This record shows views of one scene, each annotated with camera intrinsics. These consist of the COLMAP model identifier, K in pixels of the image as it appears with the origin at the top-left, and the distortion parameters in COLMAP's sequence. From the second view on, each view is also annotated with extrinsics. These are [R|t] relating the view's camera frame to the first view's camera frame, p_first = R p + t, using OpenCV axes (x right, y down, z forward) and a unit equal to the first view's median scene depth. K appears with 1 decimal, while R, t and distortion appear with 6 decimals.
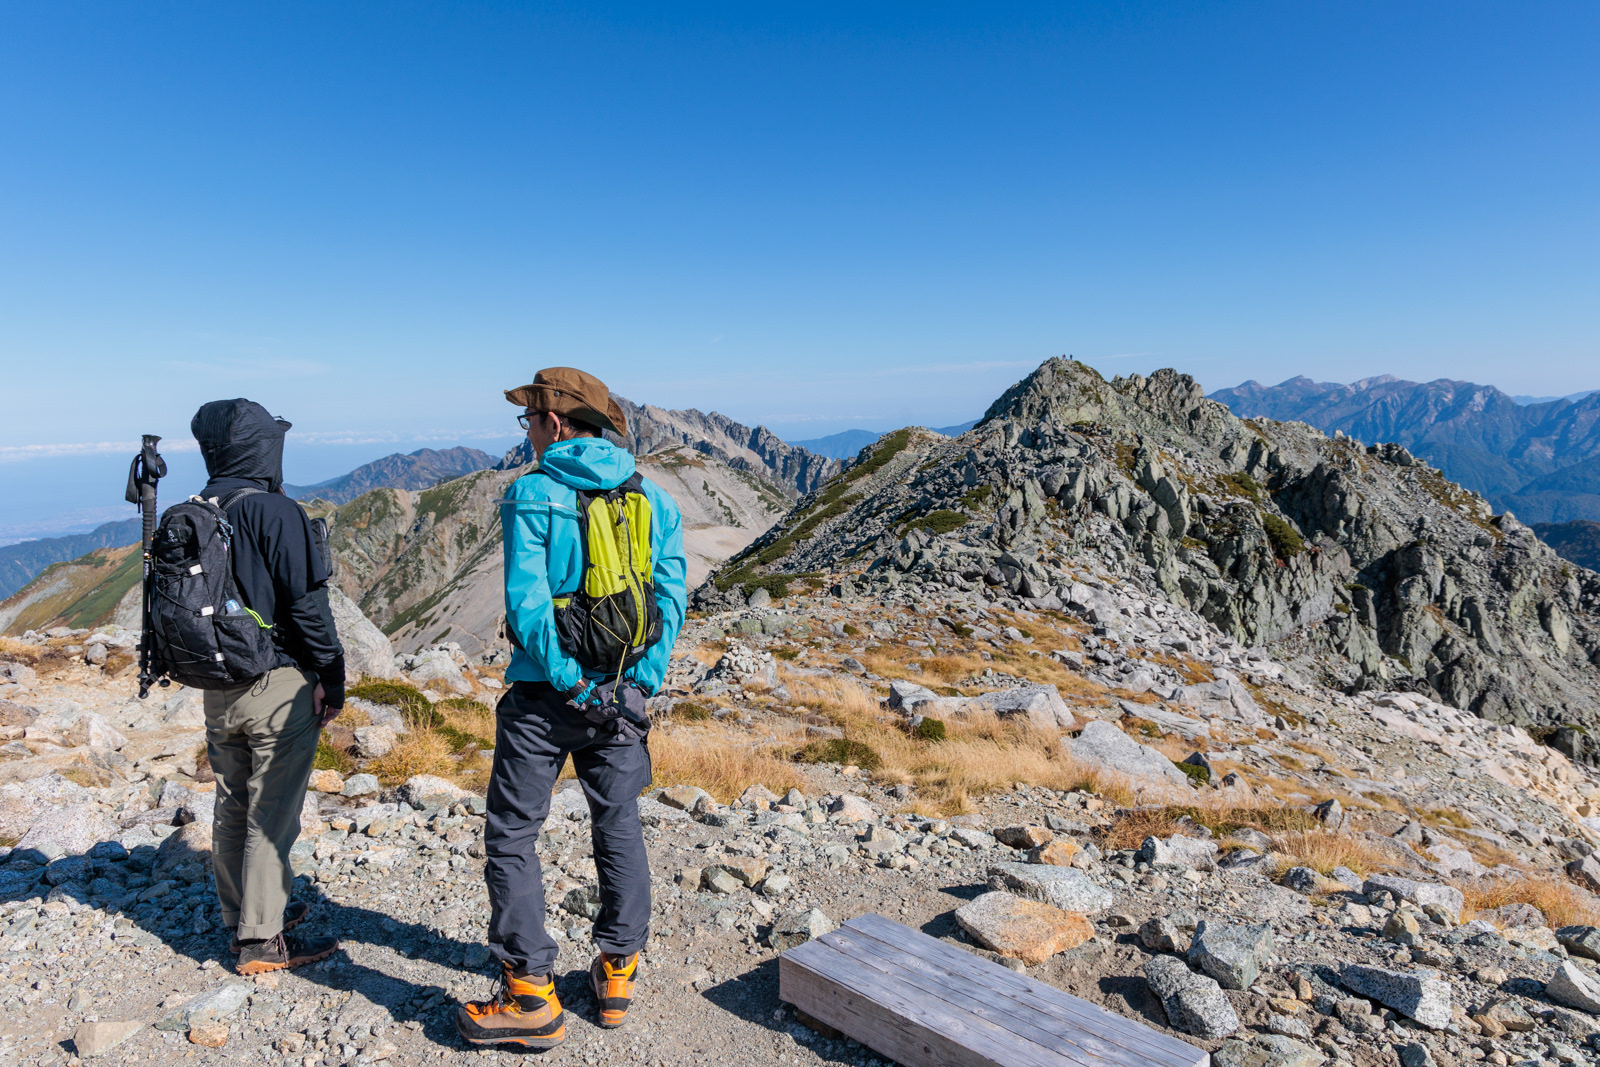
lens RADIAL K [[1082.0, 0, 801.7], [0, 1082.0, 532.5], [0, 0, 1]] dist [0.014837, -0.007569]
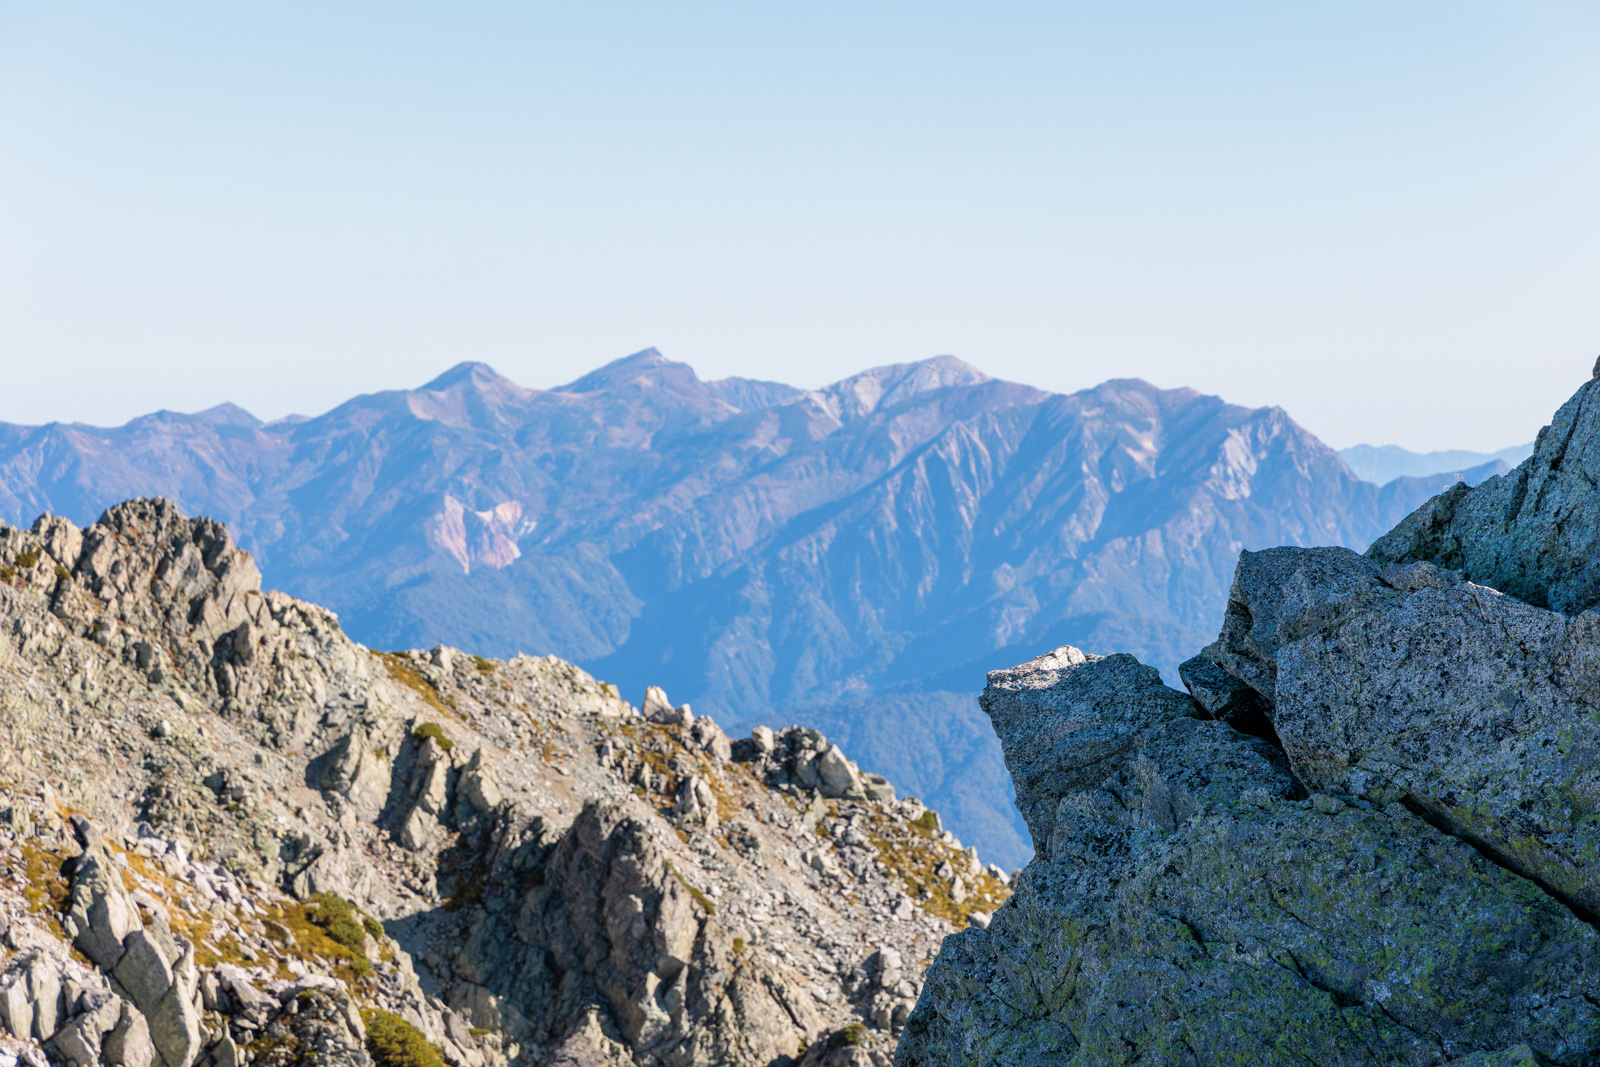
lens RADIAL K [[4710.3, 0, 801.7], [0, 4710.3, 531.8], [0, 0, 1]] dist [0.086209, 0.000000]
pose [[0.896589, 0.009707, 0.442756, -0.091157], [0.033368, 0.995437, -0.089396, -0.012777], [-0.441604, 0.094925, 0.892175, -0.281029]]
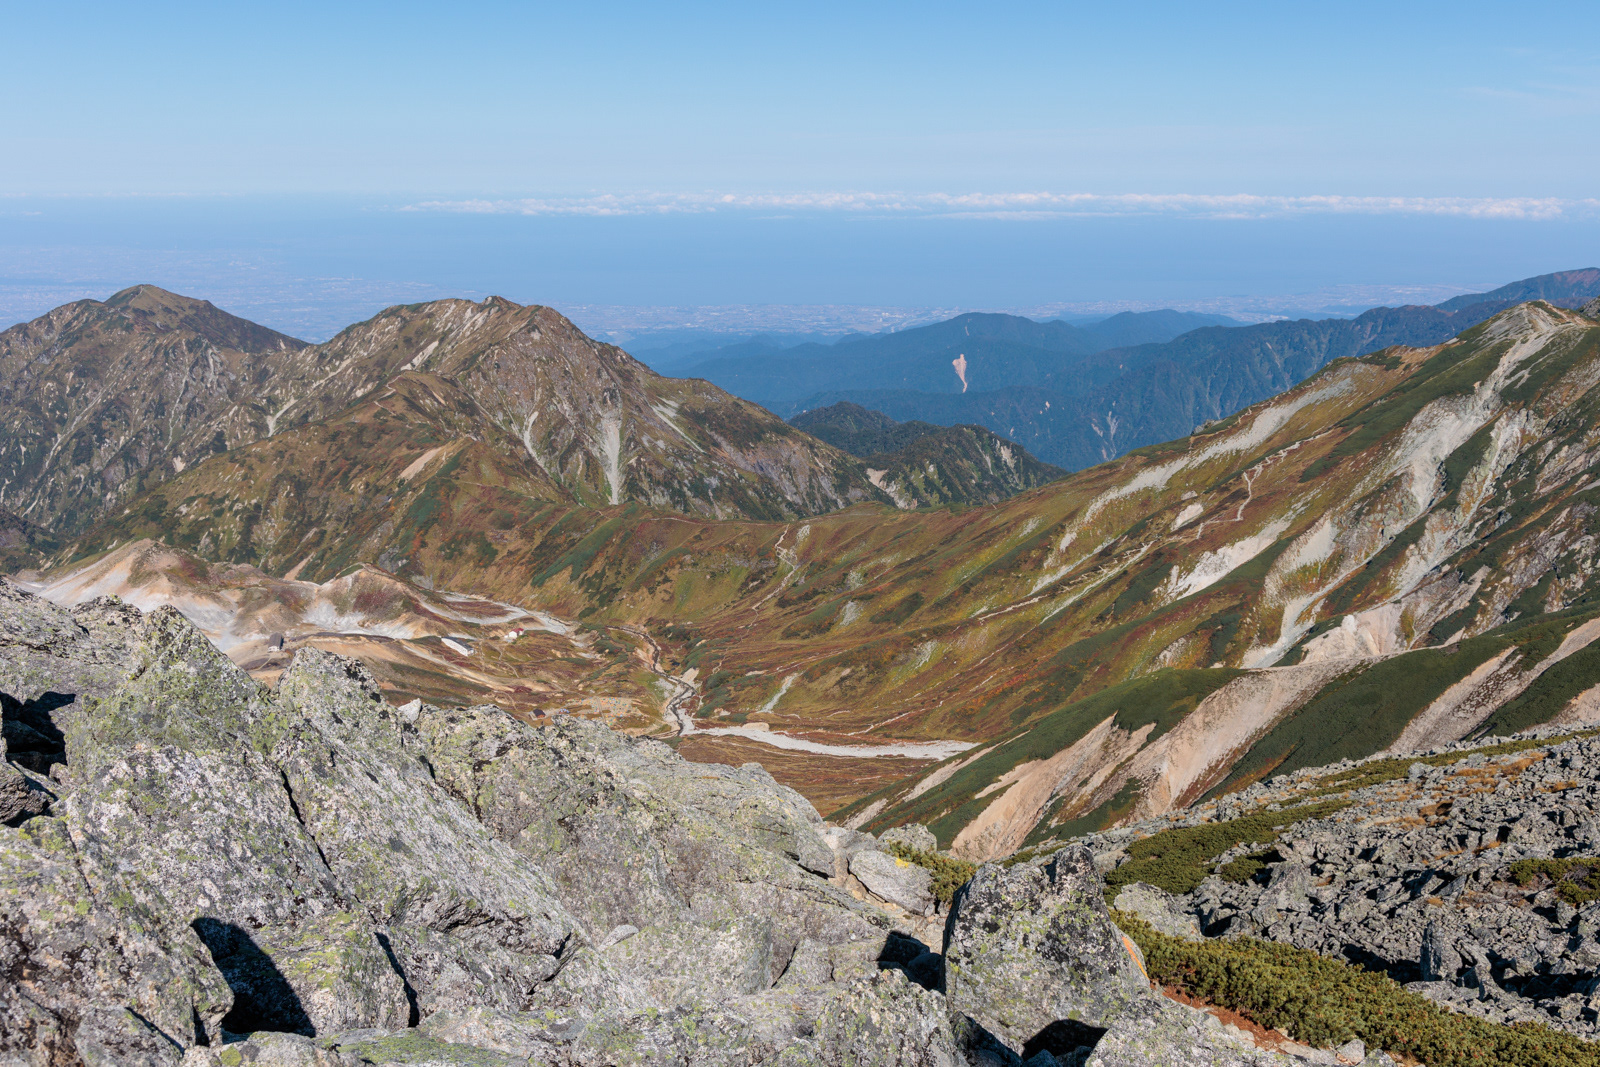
lens RADIAL K [[1621.8, 0, 794.5], [0, 1621.8, 520.5], [0, 0, 1]] dist [0.008444, 0.000000]
pose [[0.613244, 0.212128, -0.760877, -0.086626], [-0.130179, 0.977235, 0.167527, -0.003294], [0.779093, -0.003685, 0.626898, -0.216215]]
